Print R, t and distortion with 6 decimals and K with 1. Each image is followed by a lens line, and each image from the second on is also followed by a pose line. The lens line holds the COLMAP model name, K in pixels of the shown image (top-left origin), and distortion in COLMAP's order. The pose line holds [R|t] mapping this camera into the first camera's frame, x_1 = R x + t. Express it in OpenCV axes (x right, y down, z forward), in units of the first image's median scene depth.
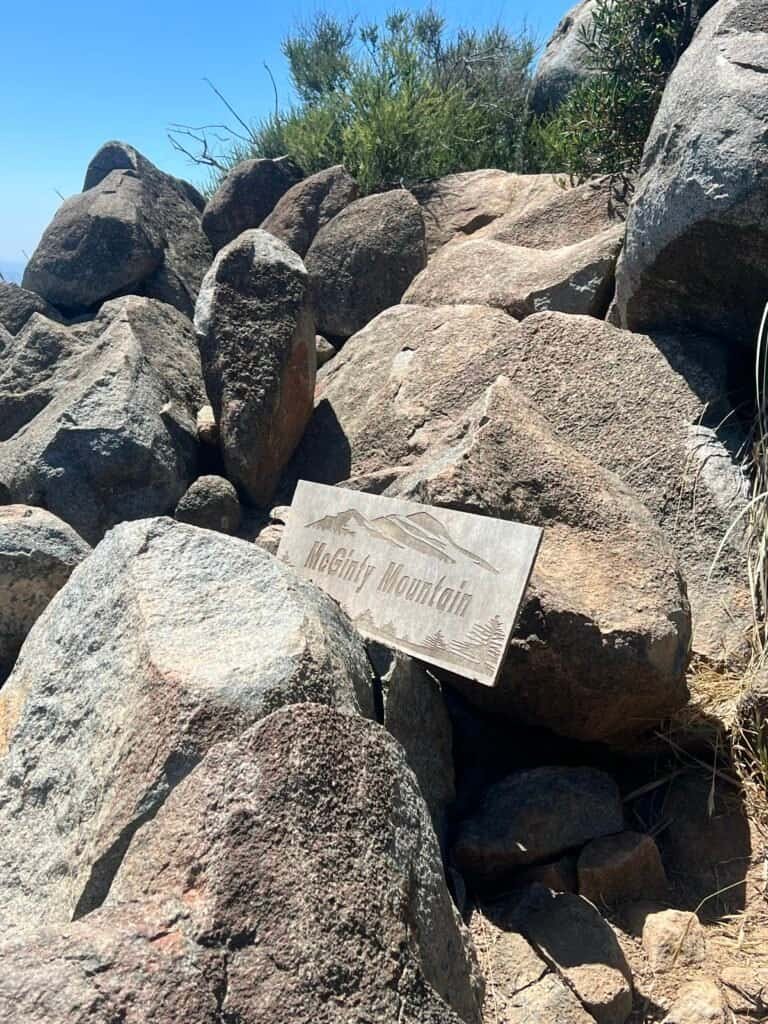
lens RADIAL K [[1131.6, 0, 384.0], [0, 1131.6, 512.0], [0, 0, 1]] dist [0.003203, -0.043092]
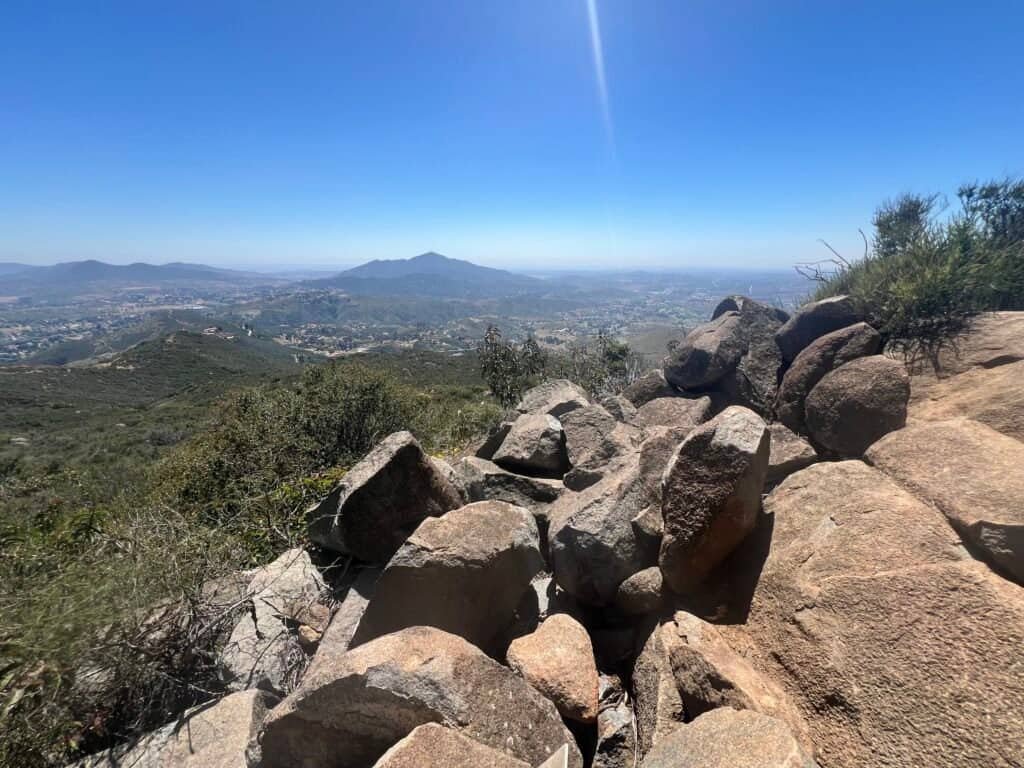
lens RADIAL K [[395.0, 0, 512.0], [0, 395.0, 384.0], [0, 0, 1]] dist [0.011756, -0.005638]
pose [[0.639962, 0.157373, -0.752118, 0.114706], [-0.128118, 0.986955, 0.097498, -0.325159], [0.757650, 0.033964, 0.651776, 0.419800]]
